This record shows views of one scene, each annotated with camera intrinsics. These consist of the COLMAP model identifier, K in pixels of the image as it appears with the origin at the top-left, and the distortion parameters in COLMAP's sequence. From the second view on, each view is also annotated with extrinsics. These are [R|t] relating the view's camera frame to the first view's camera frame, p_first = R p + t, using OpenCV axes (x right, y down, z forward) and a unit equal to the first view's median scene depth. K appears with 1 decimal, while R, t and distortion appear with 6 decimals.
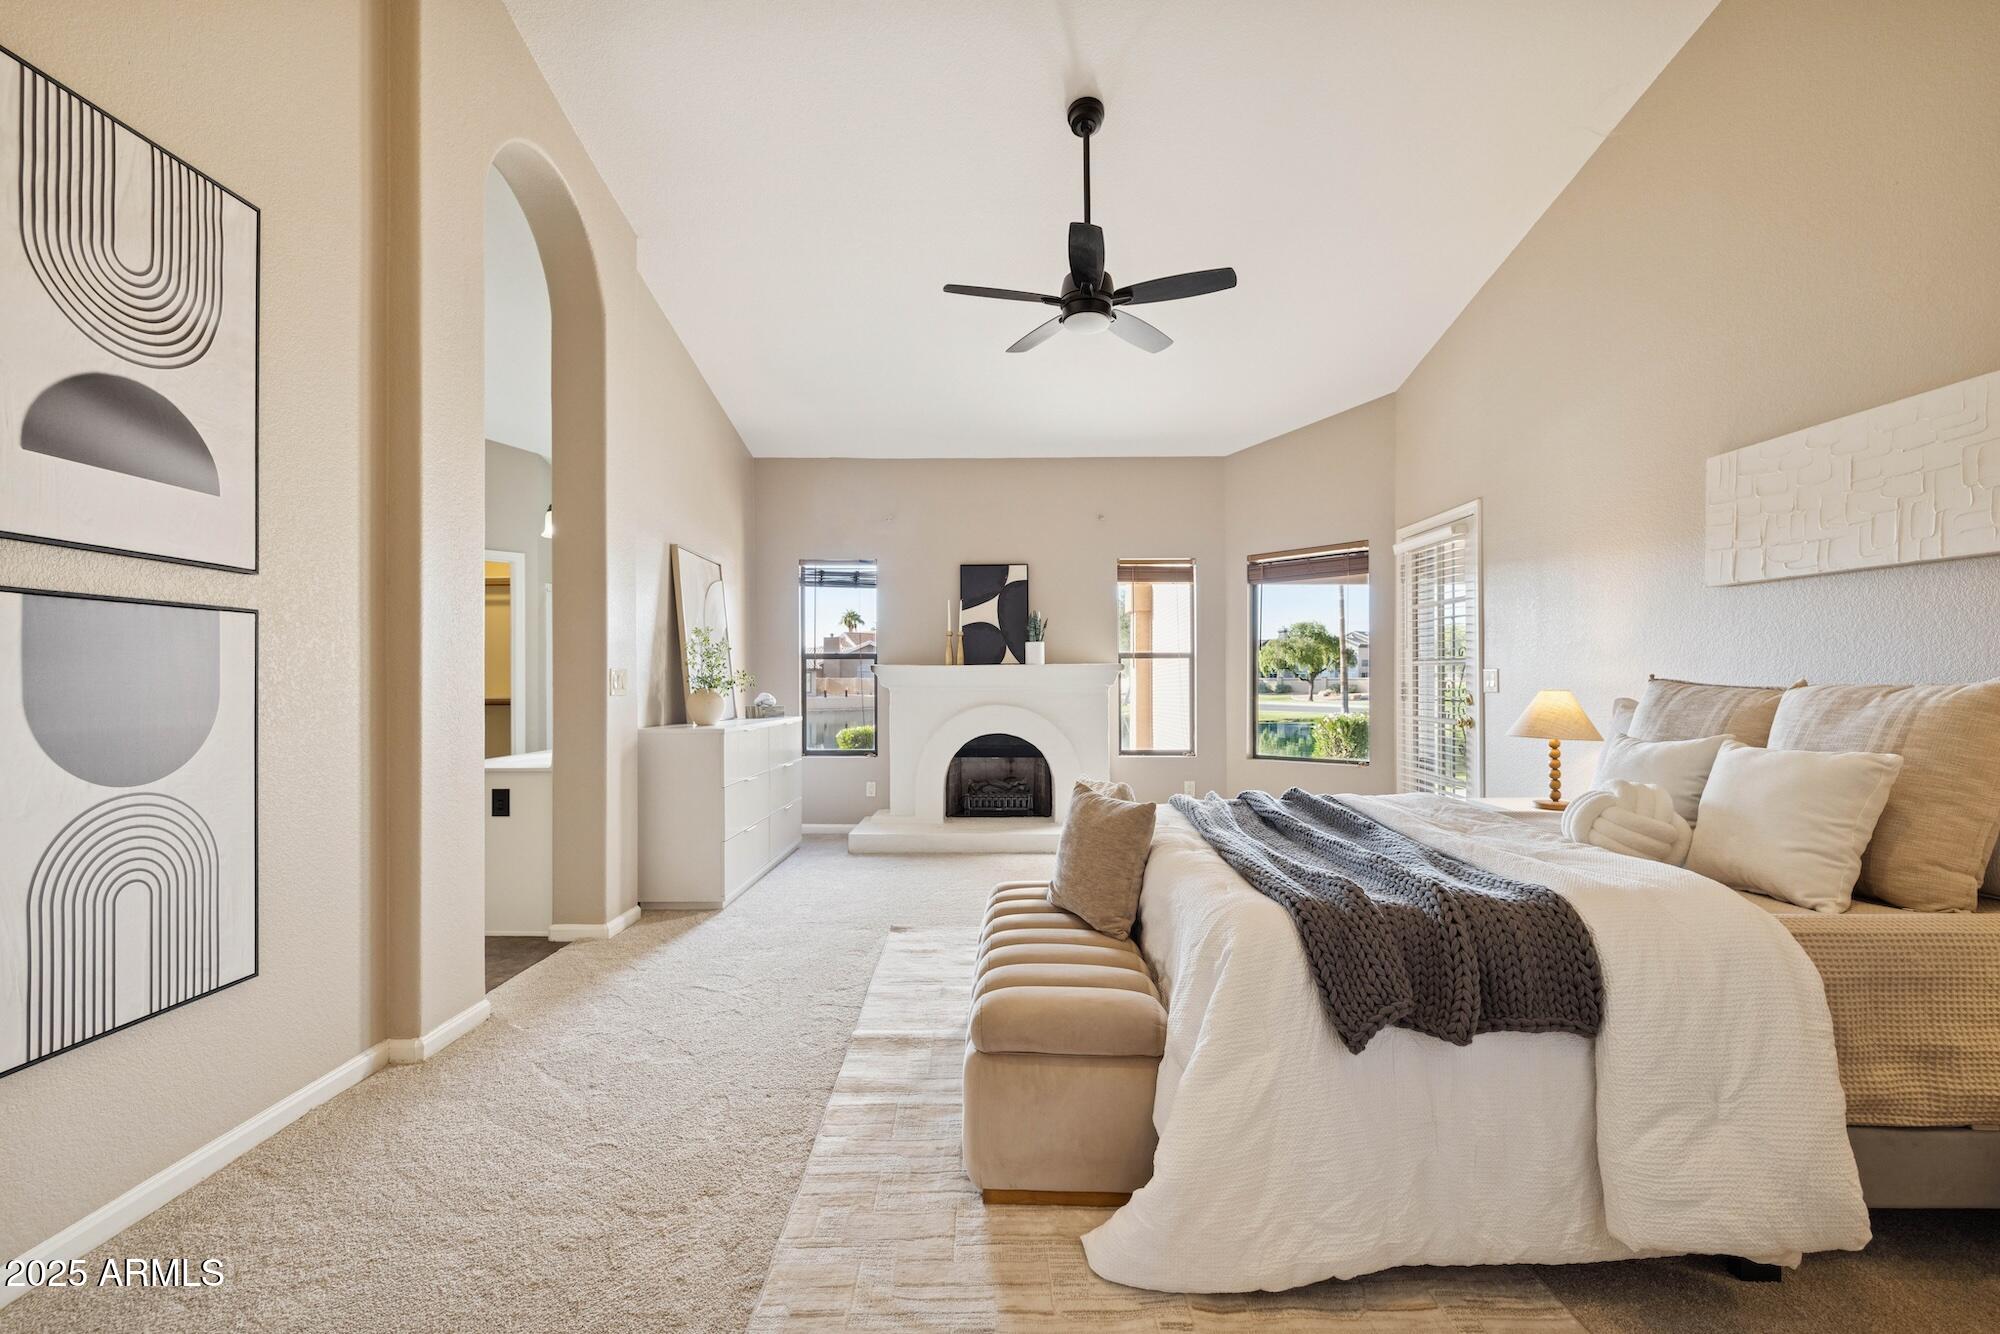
lens RADIAL K [[842.0, 0, 986.8], [0, 842.0, 678.1], [0, 0, 1]] dist [-0.002329, -0.000070]
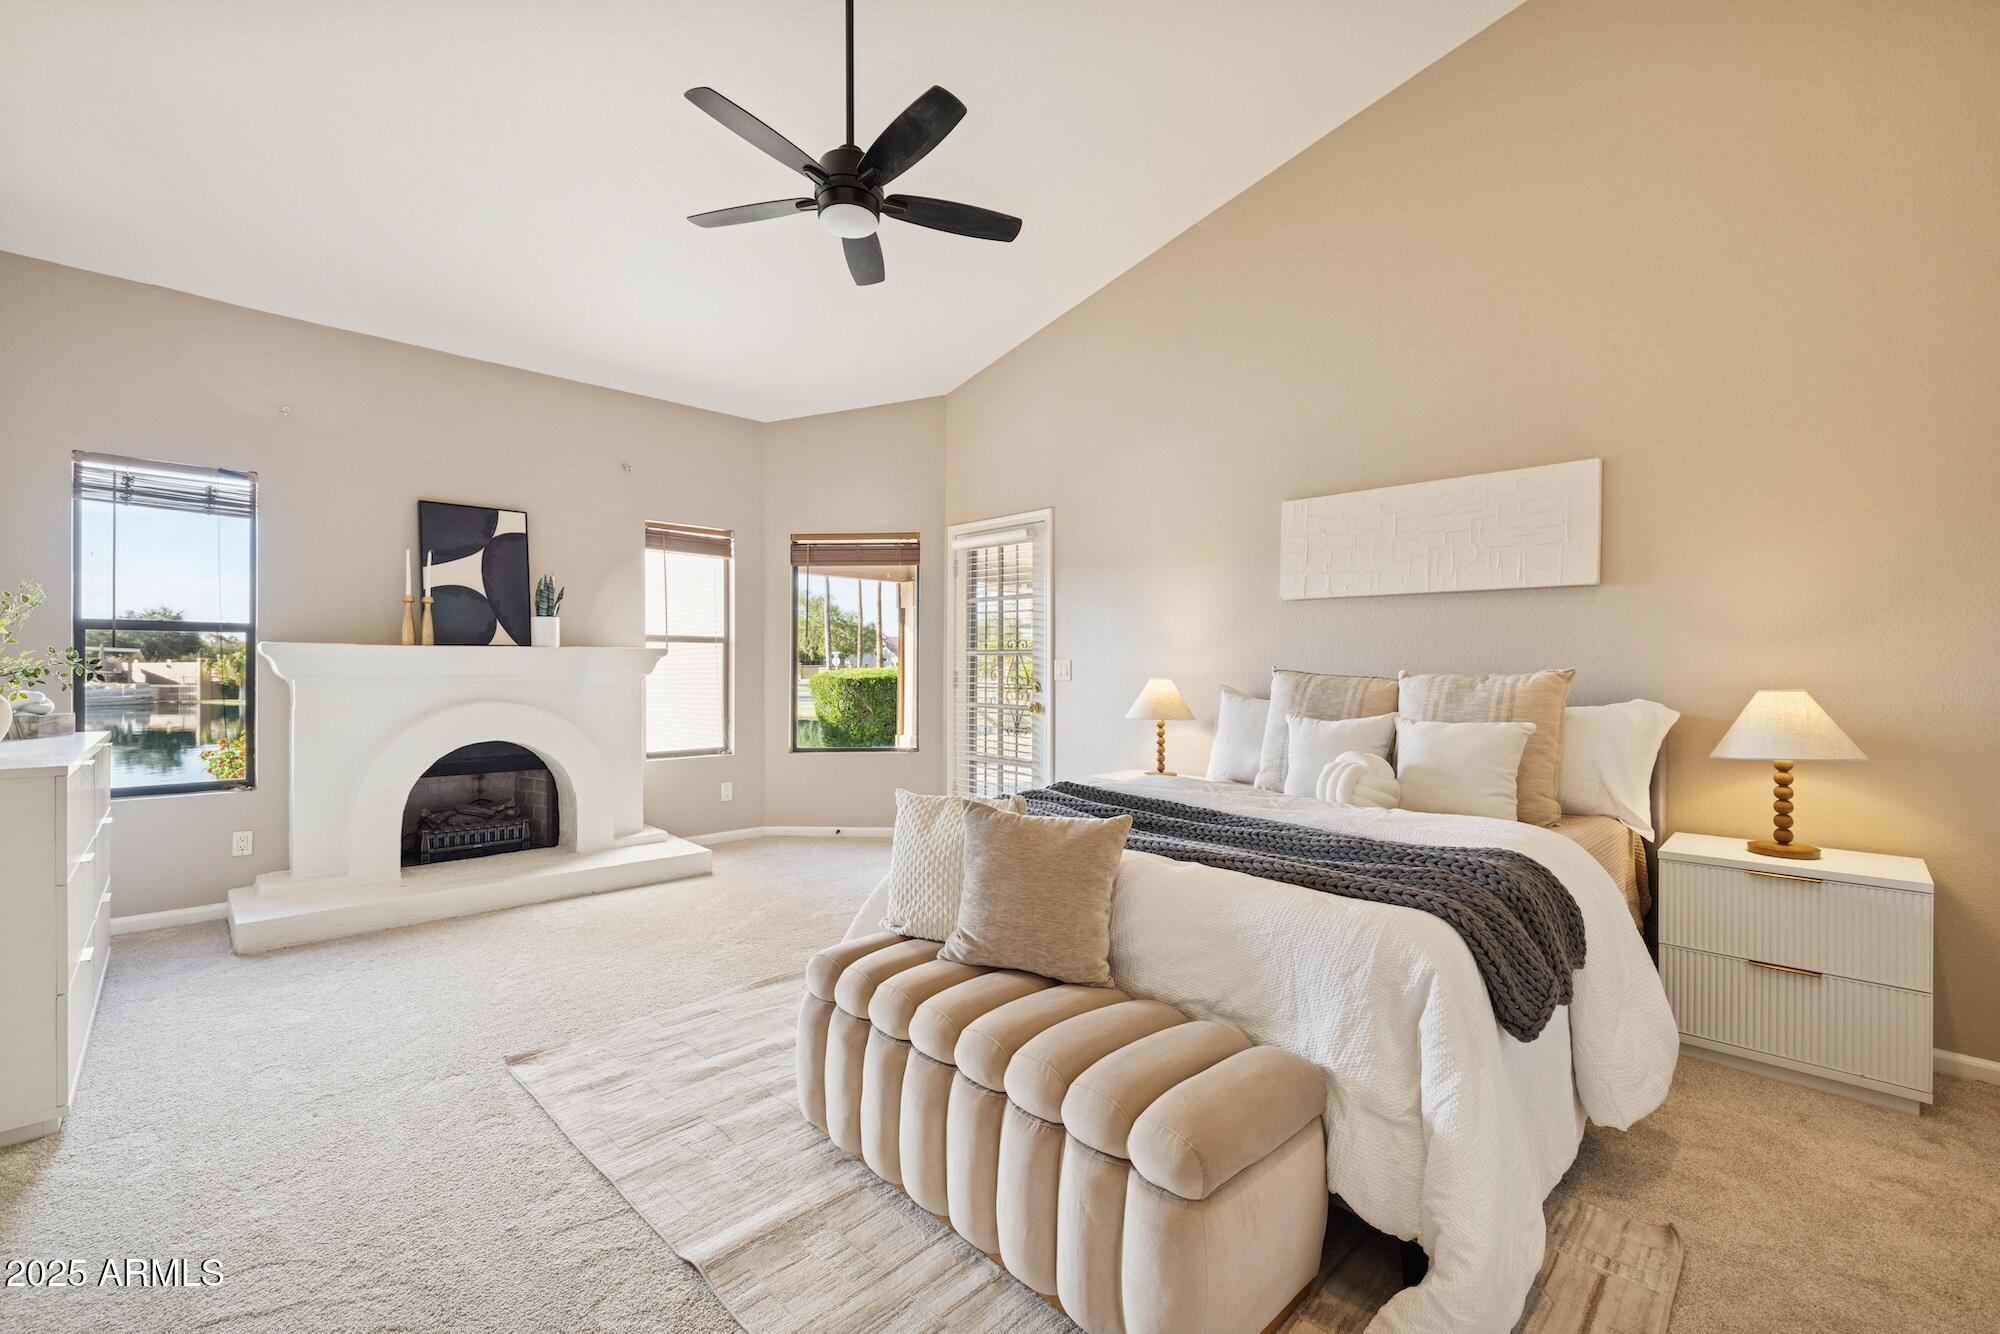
lens RADIAL K [[842.0, 0, 1000.2], [0, 842.0, 667.2], [0, 0, 1]] dist [-0.002329, -0.000070]
pose [[0.713440, 0.004563, 0.700702, -0.186771], [-0.005794, 0.999983, -0.000612, 0.000116], [-0.700693, -0.003623, 0.713454, 0.185958]]
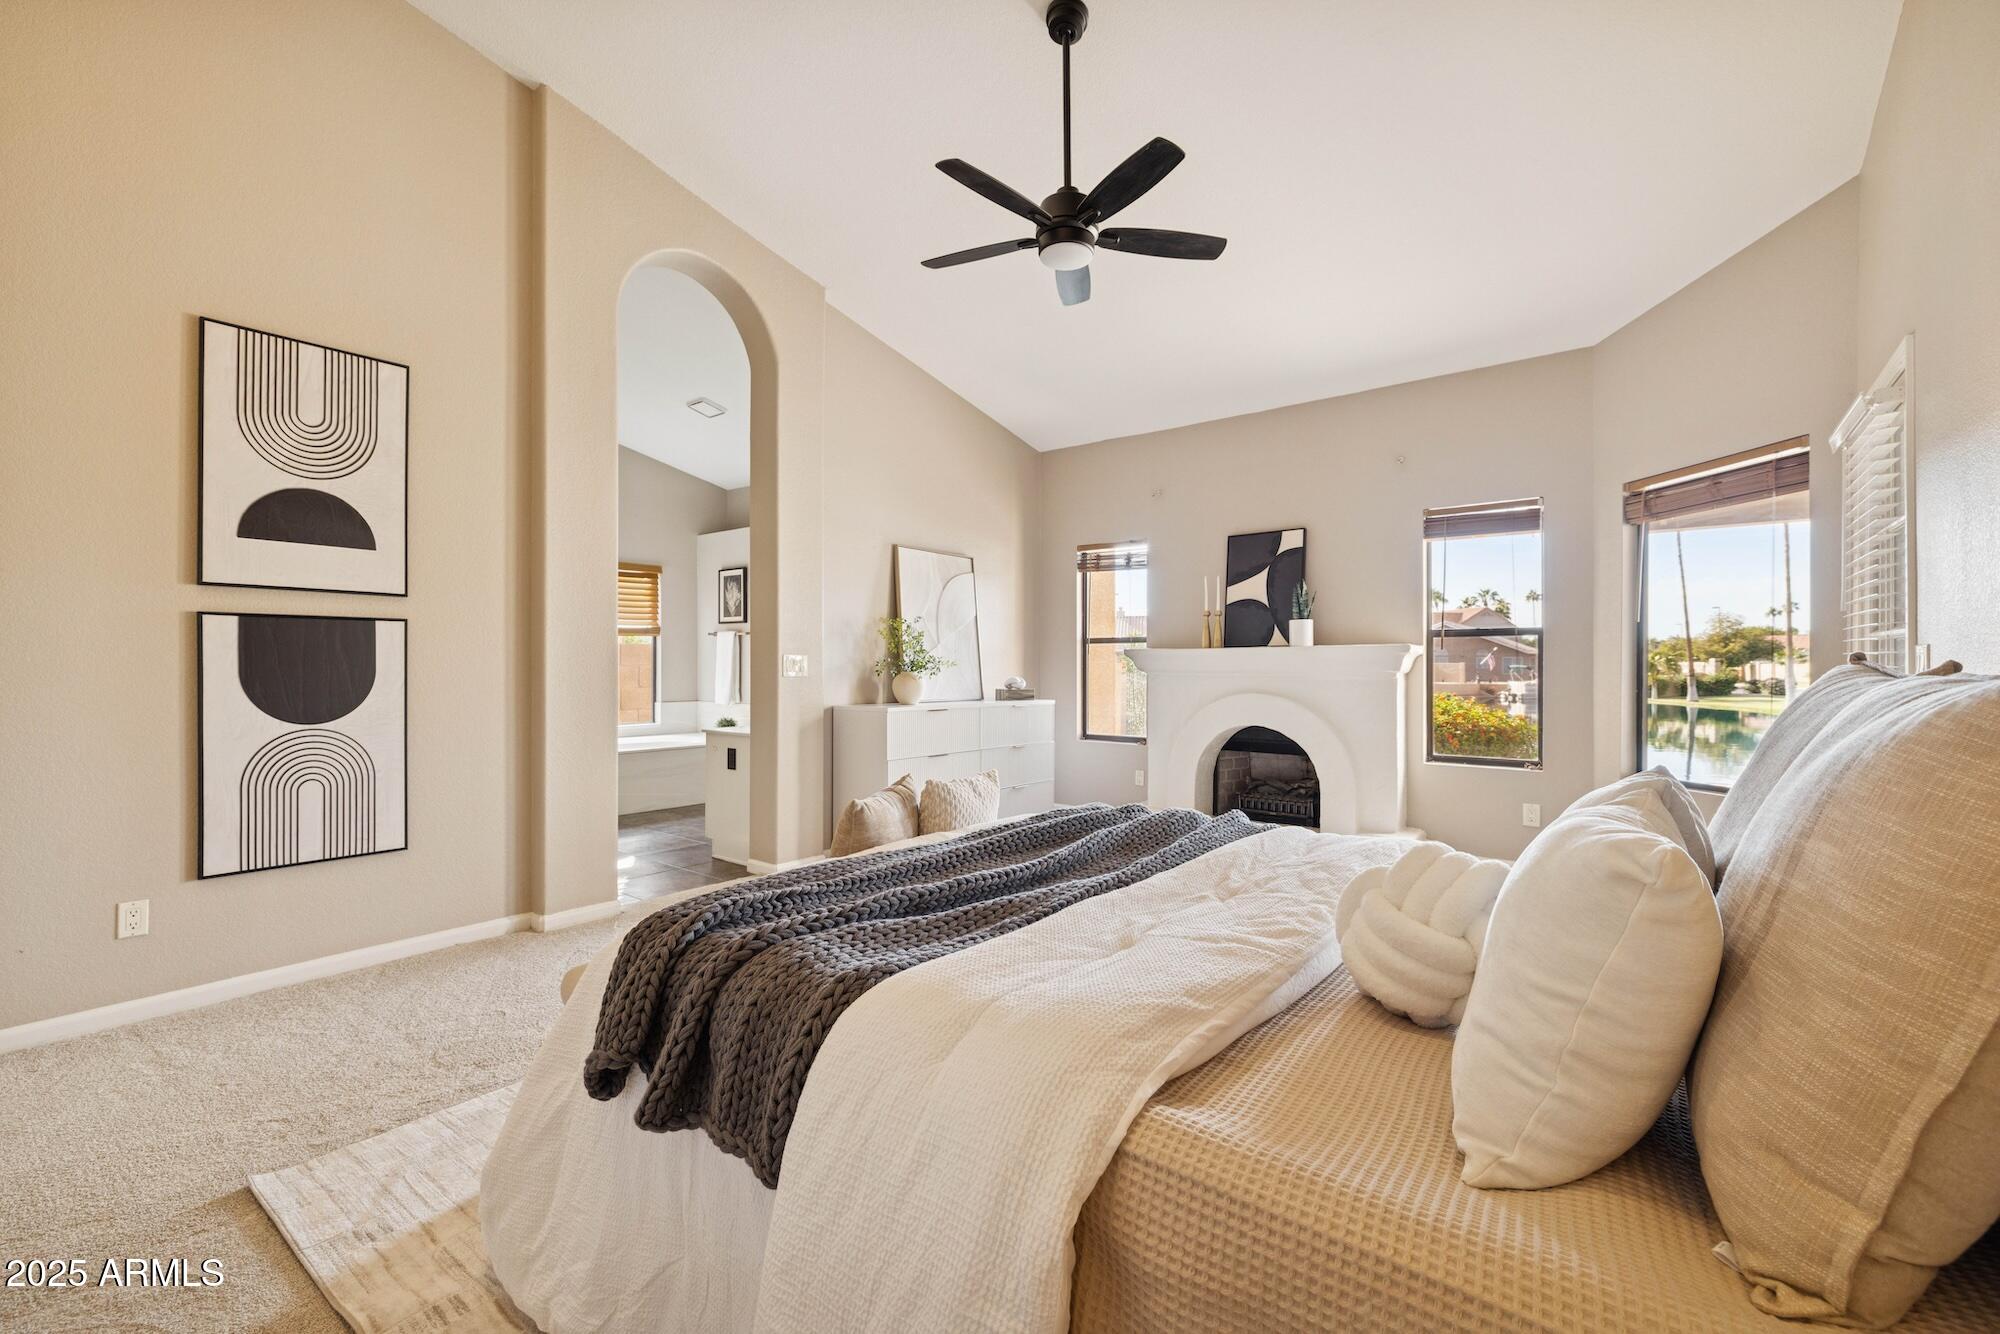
lens RADIAL K [[842.0, 0, 1002.5], [0, 842.0, 663.8], [0, 0, 1]] dist [-0.002329, -0.000070]
pose [[0.786796, 0.000824, -0.617213, 0.355703], [-0.000113, 0.999999, 0.001191, 0.000422], [0.617213, -0.000868, 0.786796, 0.158882]]
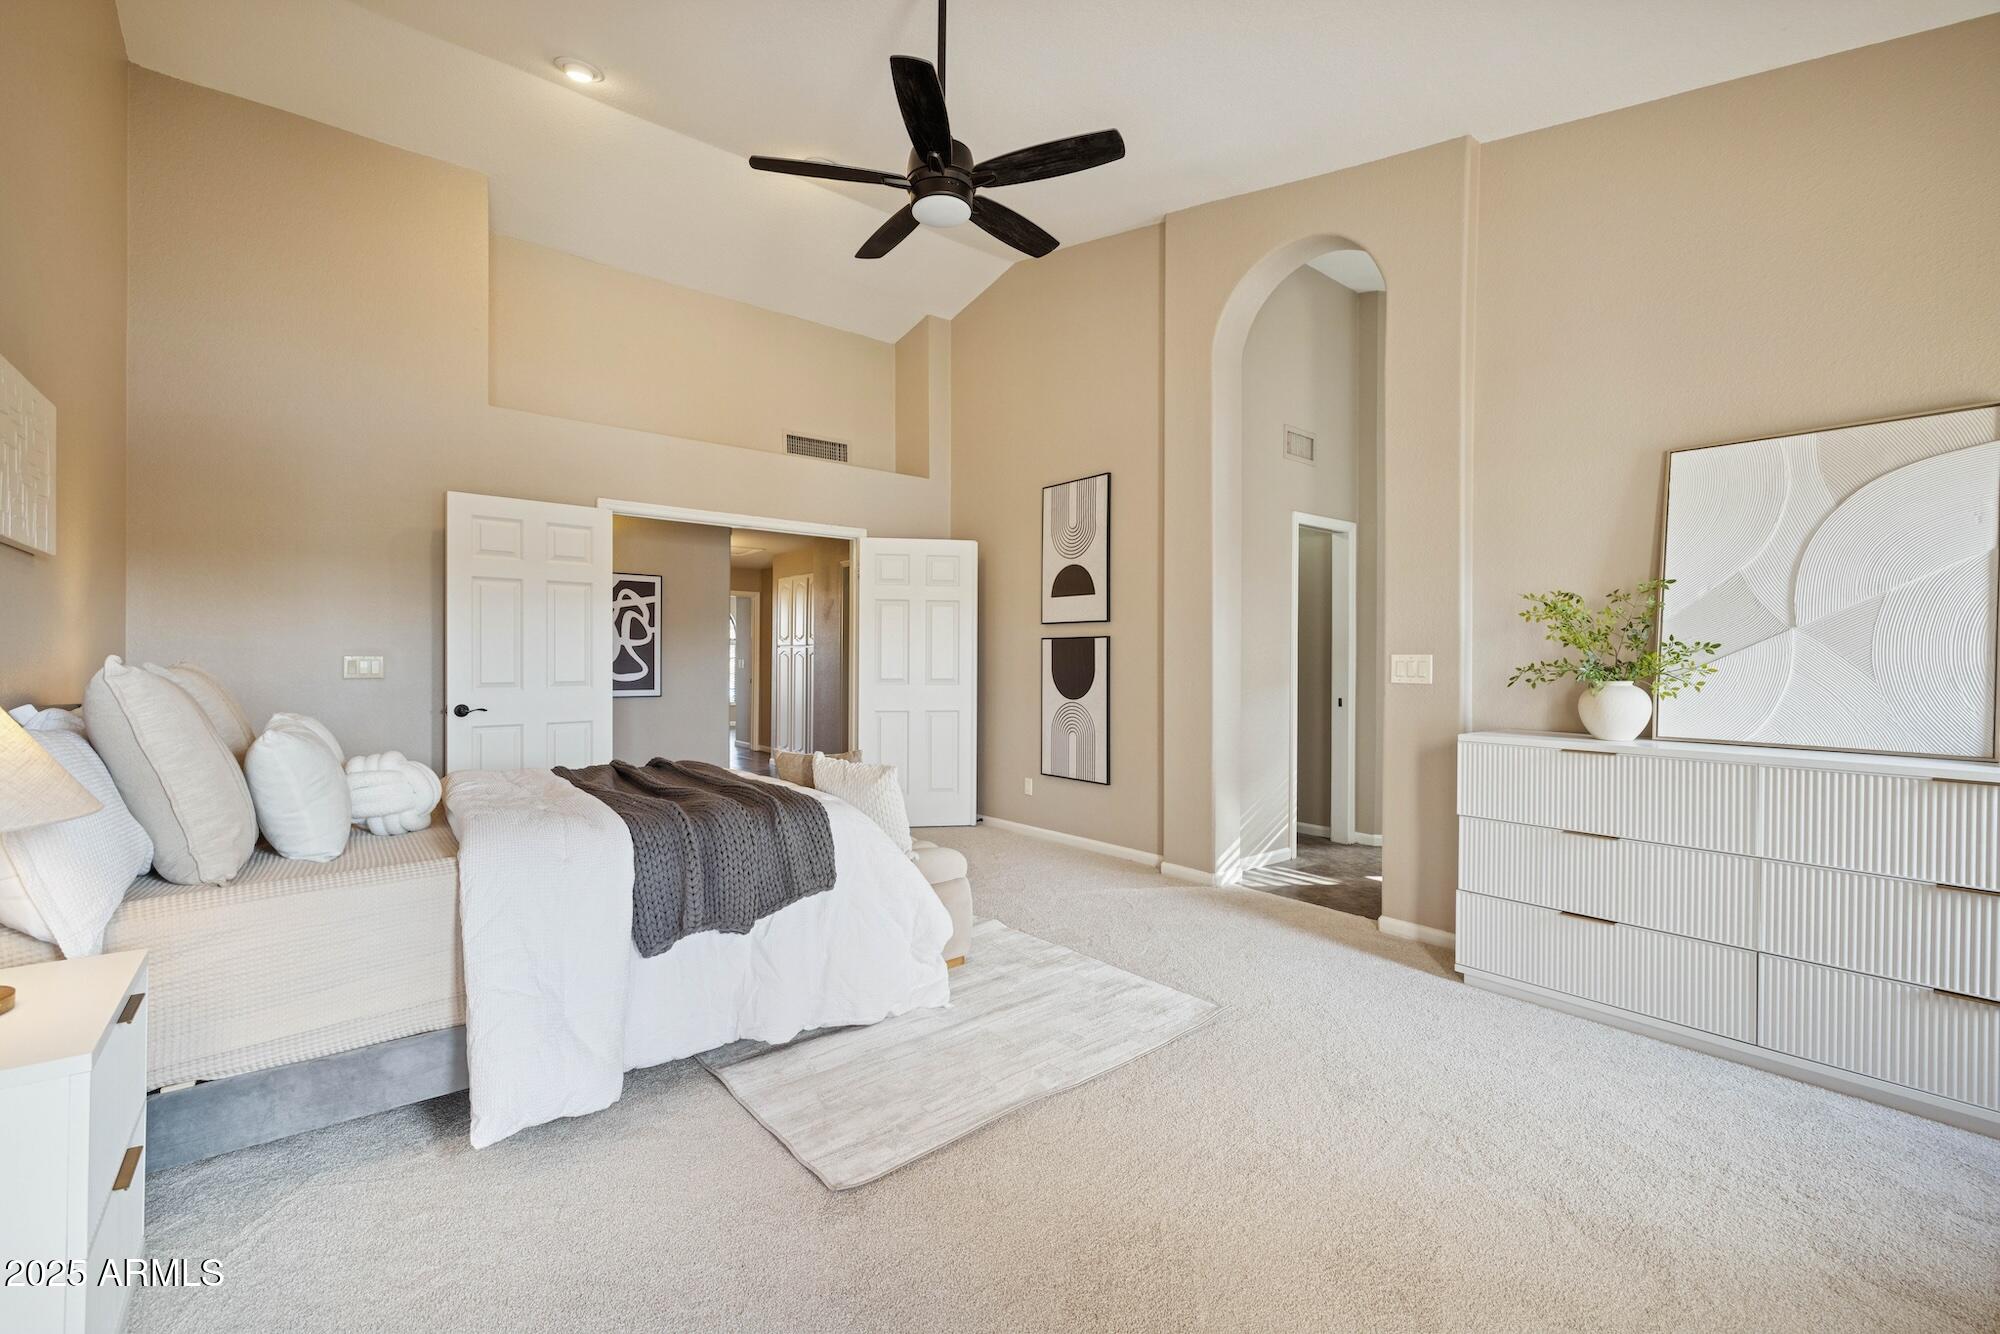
lens RADIAL K [[842.0, 0, 996.5], [0, 842.0, 659.0], [0, 0, 1]] dist [-0.002329, -0.000070]
pose [[-0.771677, -0.003015, -0.636007, 0.337524], [-0.001669, 0.999995, -0.002716, -0.002486], [0.636012, -0.001034, -0.771679, 0.960893]]
